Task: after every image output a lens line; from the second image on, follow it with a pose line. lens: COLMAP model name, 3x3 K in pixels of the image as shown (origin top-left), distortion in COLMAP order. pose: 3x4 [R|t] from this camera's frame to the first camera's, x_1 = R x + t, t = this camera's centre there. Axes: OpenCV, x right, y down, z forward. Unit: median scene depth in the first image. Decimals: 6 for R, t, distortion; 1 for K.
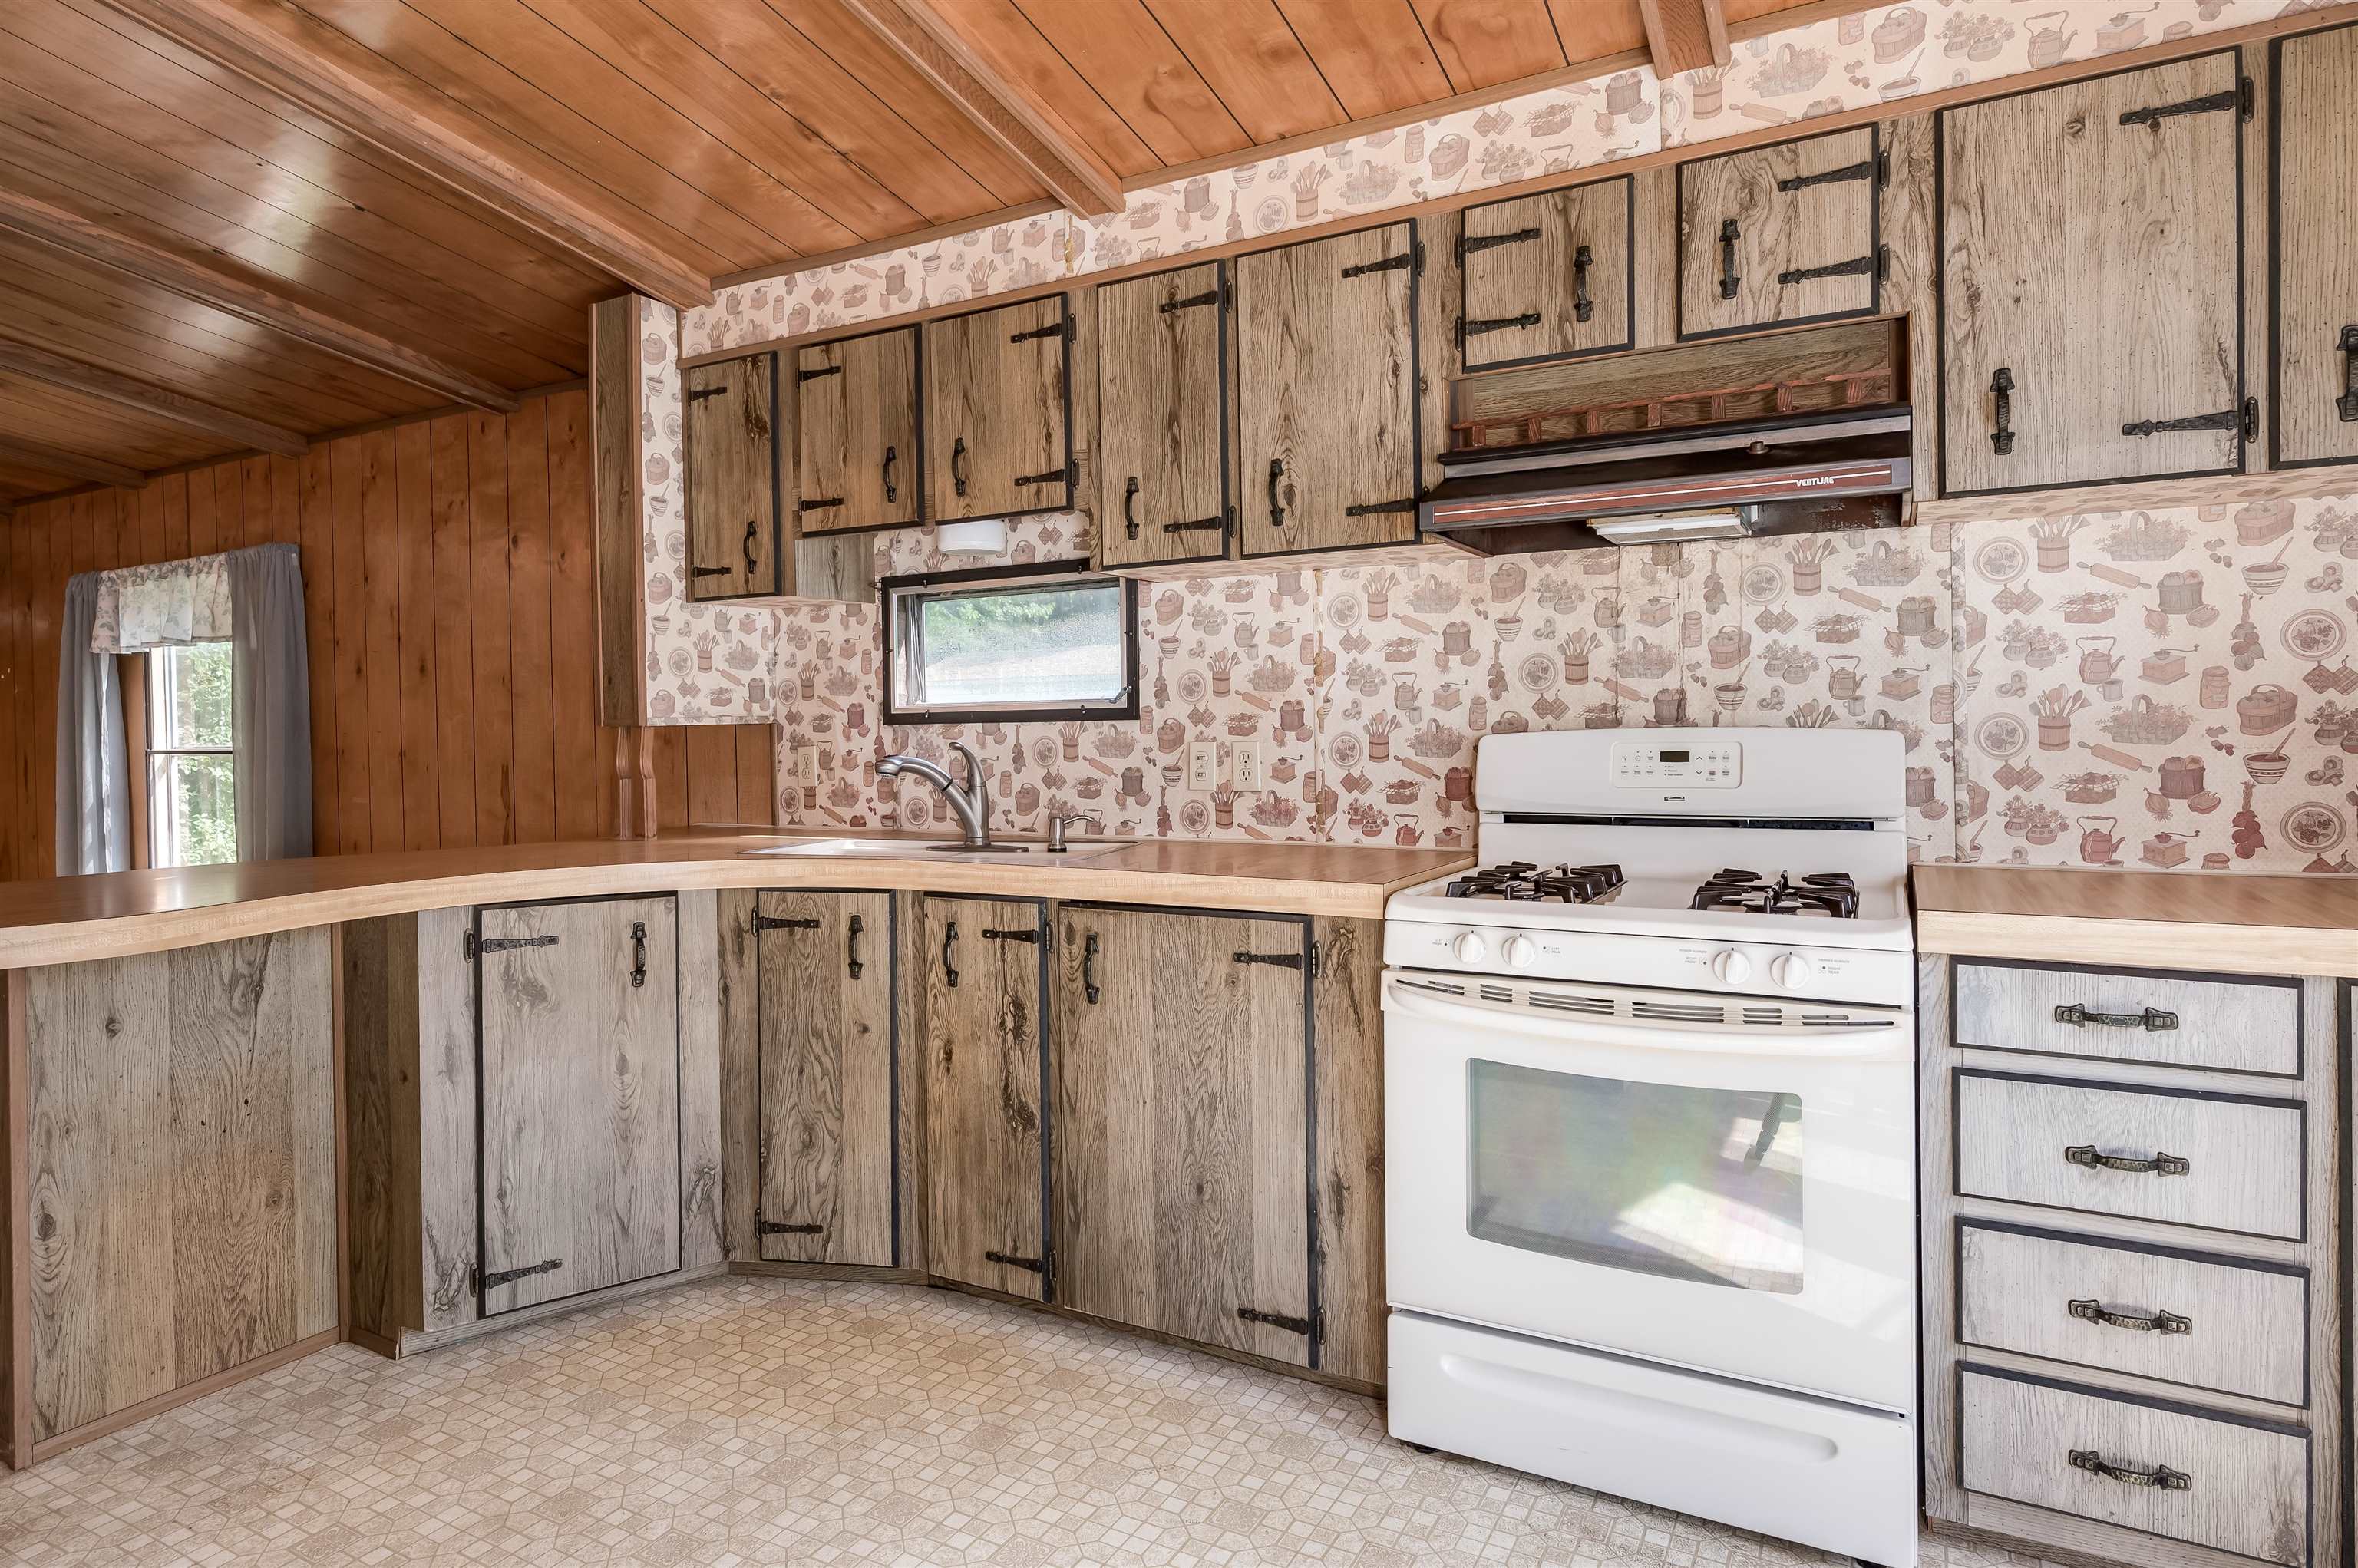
lens RADIAL K [[1375.6, 0, 1149.1], [0, 1375.6, 746.4], [0, 0, 1]] dist [-0.001131, -0.000101]
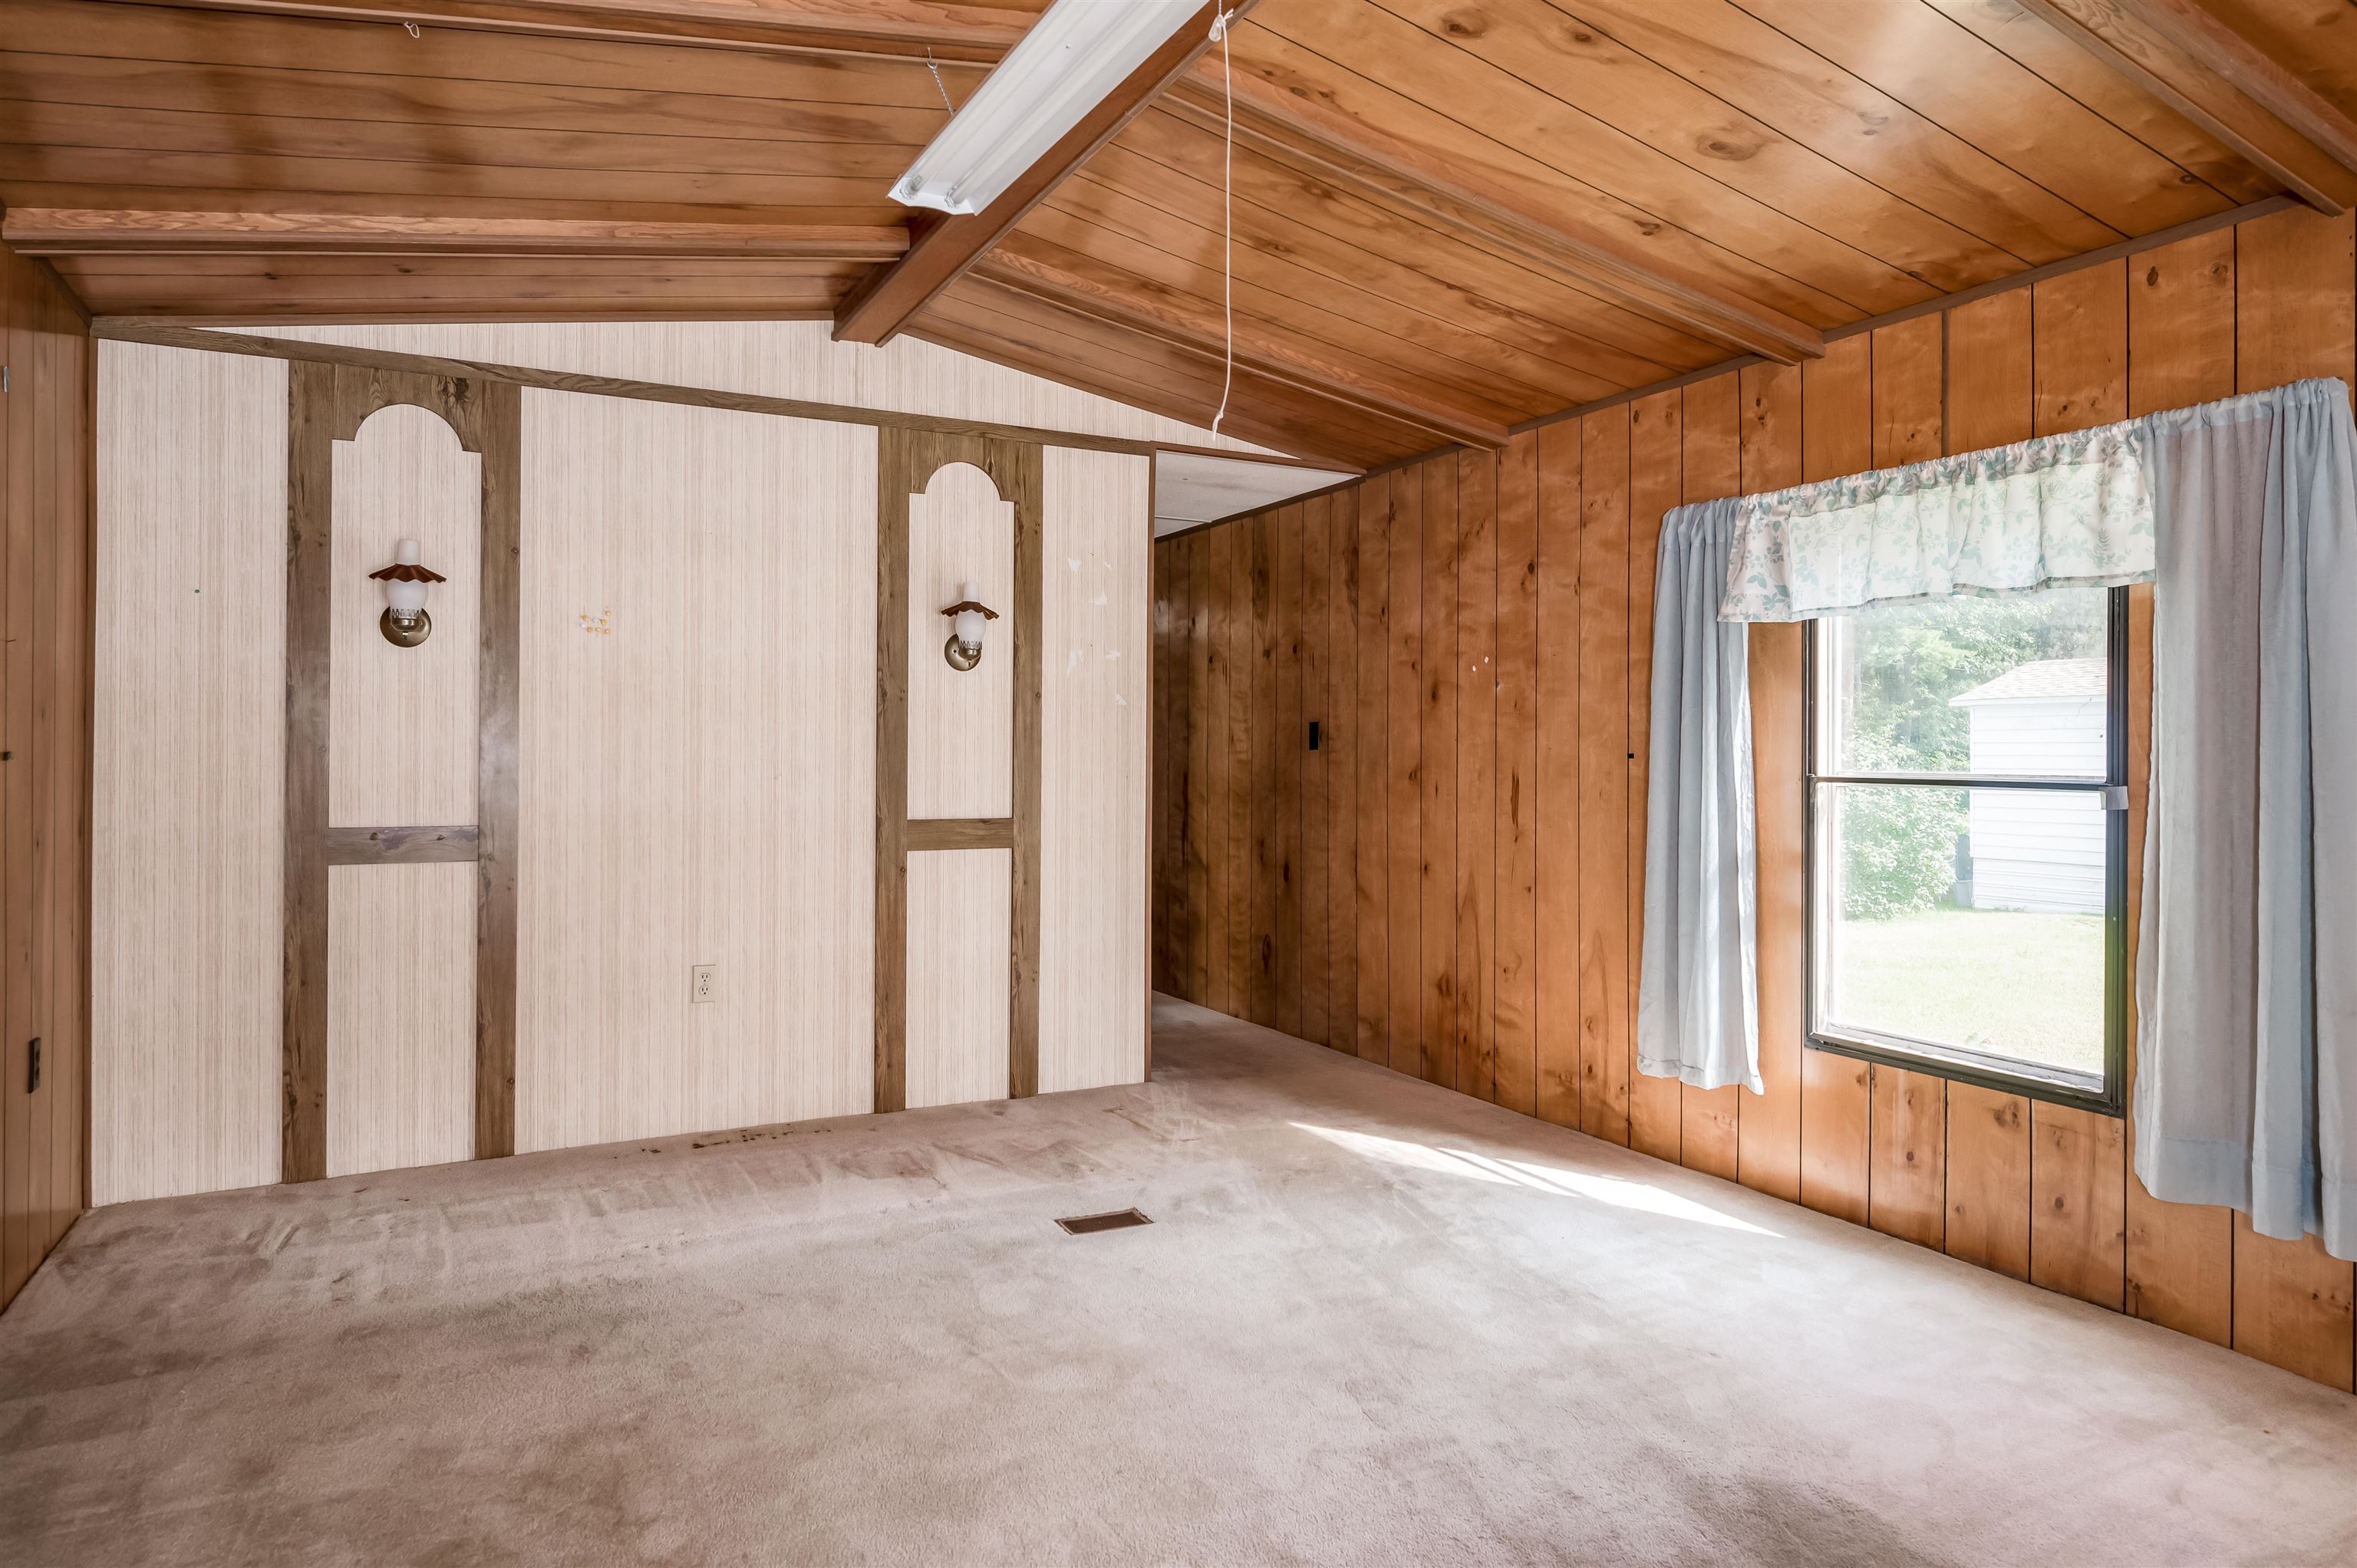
lens RADIAL K [[1375.0, 0, 1148.6], [0, 1375.0, 746.4], [0, 0, 1]] dist [-0.001131, -0.000101]
pose [[0.837961, 0.020227, -0.545354, -0.646611], [-0.029909, 0.999513, -0.008885, 0.003308], [0.544909, 0.023756, 0.838158, 0.315504]]
